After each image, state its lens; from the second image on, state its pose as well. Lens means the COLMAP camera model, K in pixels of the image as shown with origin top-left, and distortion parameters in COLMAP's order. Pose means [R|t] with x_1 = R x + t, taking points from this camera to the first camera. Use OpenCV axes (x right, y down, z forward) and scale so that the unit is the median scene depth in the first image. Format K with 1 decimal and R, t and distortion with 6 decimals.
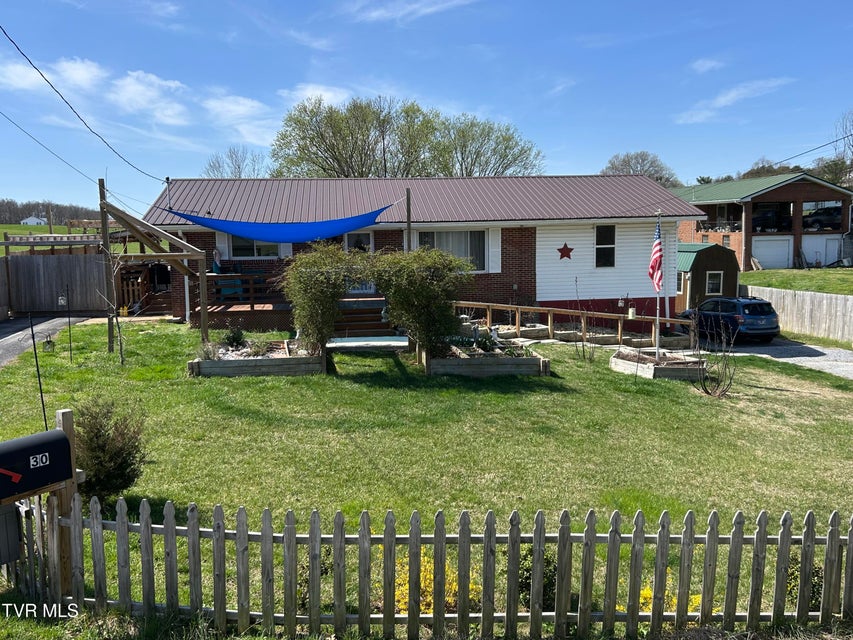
lens RADIAL K [[733.3, 0, 426.5], [0, 733.3, 320.0], [0, 0, 1]] dist [0.107603, -0.200940]
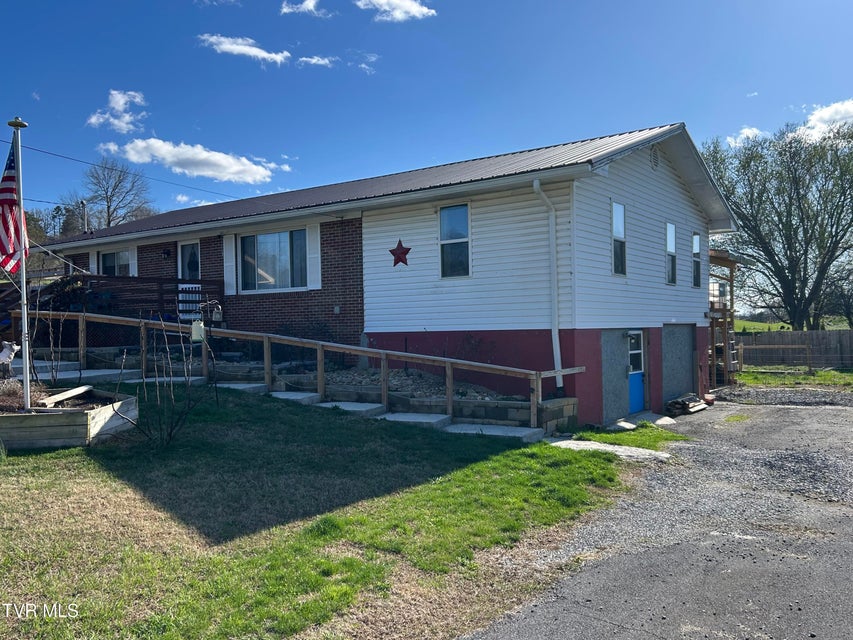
lens RADIAL K [[733.3, 0, 426.5], [0, 733.3, 320.0], [0, 0, 1]] dist [0.107603, -0.200940]
pose [[0.739147, -0.003388, -0.673535, 0.627714], [-0.073939, 0.993536, -0.086139, 0.014611], [0.669473, 0.113470, 0.734119, 0.571982]]
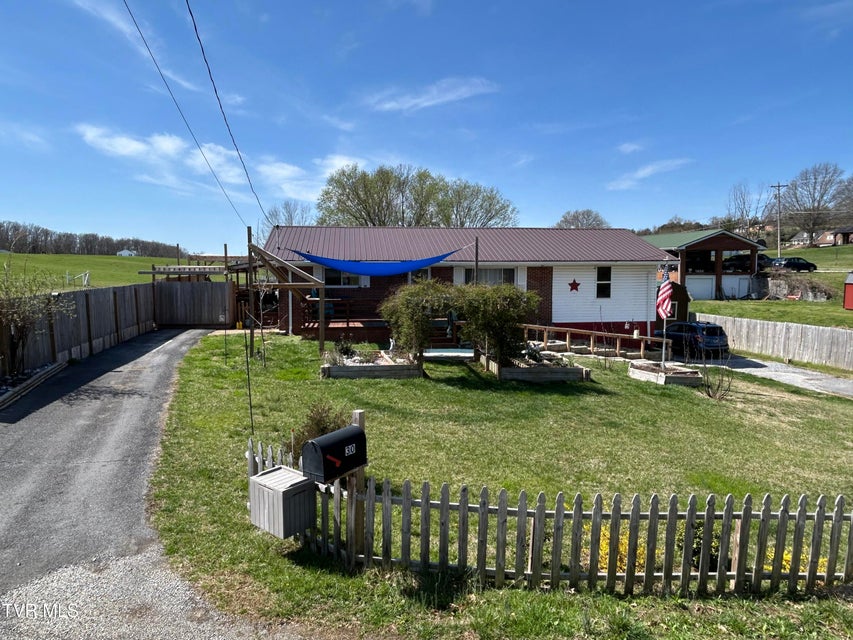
lens RADIAL K [[559.3, 0, 423.2], [0, 559.3, 310.2], [0, 0, 1]] dist [-0.005786, -0.000915]
pose [[0.999813, 0.017045, 0.009083, -0.091742], [-0.016671, 0.999071, -0.039751, -0.004323], [-0.009752, 0.039592, 0.999168, 0.002106]]
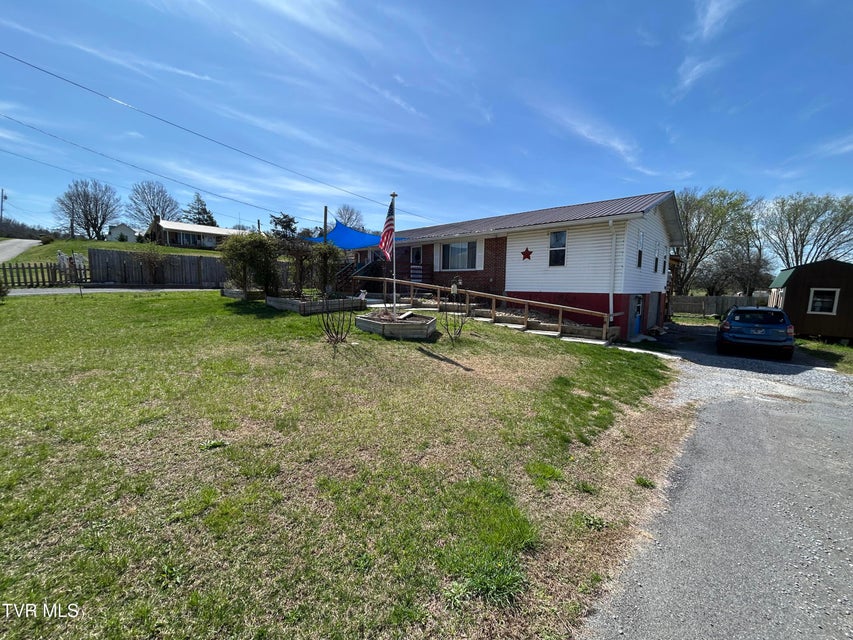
lens RADIAL K [[343.6, 0, 426.5], [0, 343.6, 320.0], [0, 0, 1]] dist [0.000050, -0.000240]
pose [[0.634797, 0.104009, -0.765647, 0.559530], [-0.117668, 0.992354, 0.037247, 0.021375], [0.763667, 0.066448, 0.642182, 0.485242]]
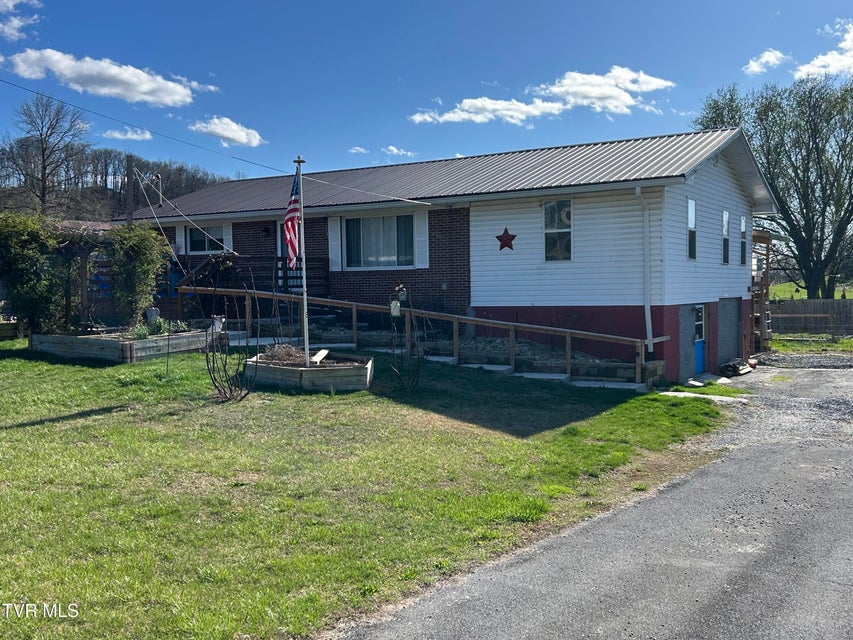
lens RADIAL K [[888.6, 0, 426.5], [0, 888.6, 320.0], [0, 0, 1]] dist [0.165946, -0.428978]
pose [[0.782439, 0.029932, -0.622007, 0.685577], [-0.072575, 0.996421, -0.043344, 0.030978], [0.618484, 0.079056, 0.781811, 0.268498]]
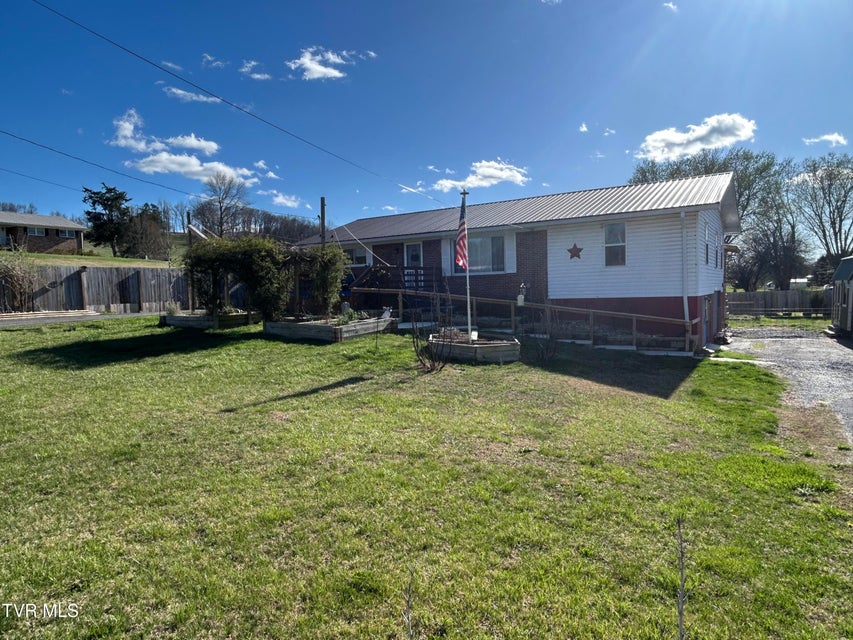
lens RADIAL K [[544.8, 0, 421.9], [0, 544.8, 320.4], [0, 0, 1]] dist [0.001273, 0.001993]
pose [[0.763377, 0.032834, -0.645118, 0.528951], [-0.061205, 0.997891, -0.021636, 0.034546], [0.643047, 0.056001, 0.763776, 0.278820]]
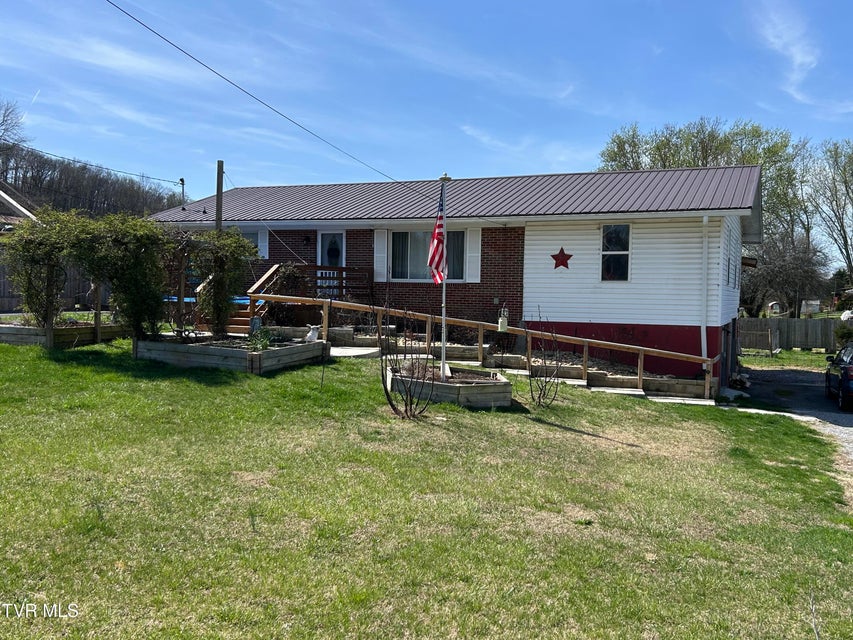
lens RADIAL K [[818.8, 0, 431.8], [0, 818.8, 322.9], [0, 0, 1]] dist [0.107798, -0.192767]
pose [[0.866630, 0.053402, -0.496085, 0.505700], [-0.092518, 0.994213, -0.054600, 0.033722], [0.490299, 0.093215, 0.866555, 0.196173]]
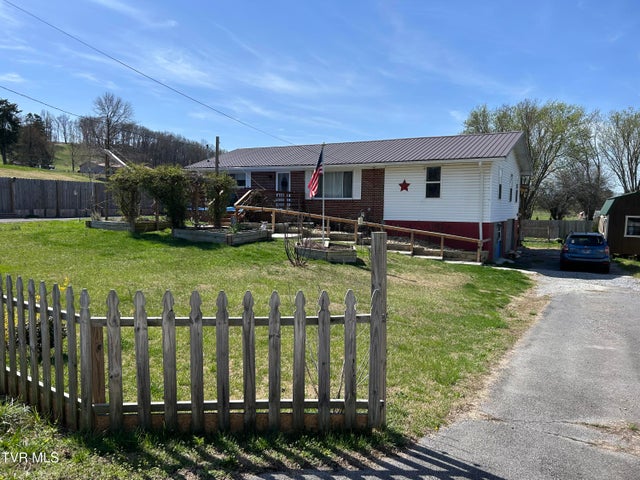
lens RADIAL K [[489.5, 0, 320.0], [0, 489.5, 240.0], [0, 0, 1]] dist [0.097489, -0.120899]
pose [[0.806754, 0.071467, -0.586550, 0.621438], [-0.098743, 0.995006, -0.014579, 0.039738], [0.582579, 0.069679, 0.809782, 0.155941]]
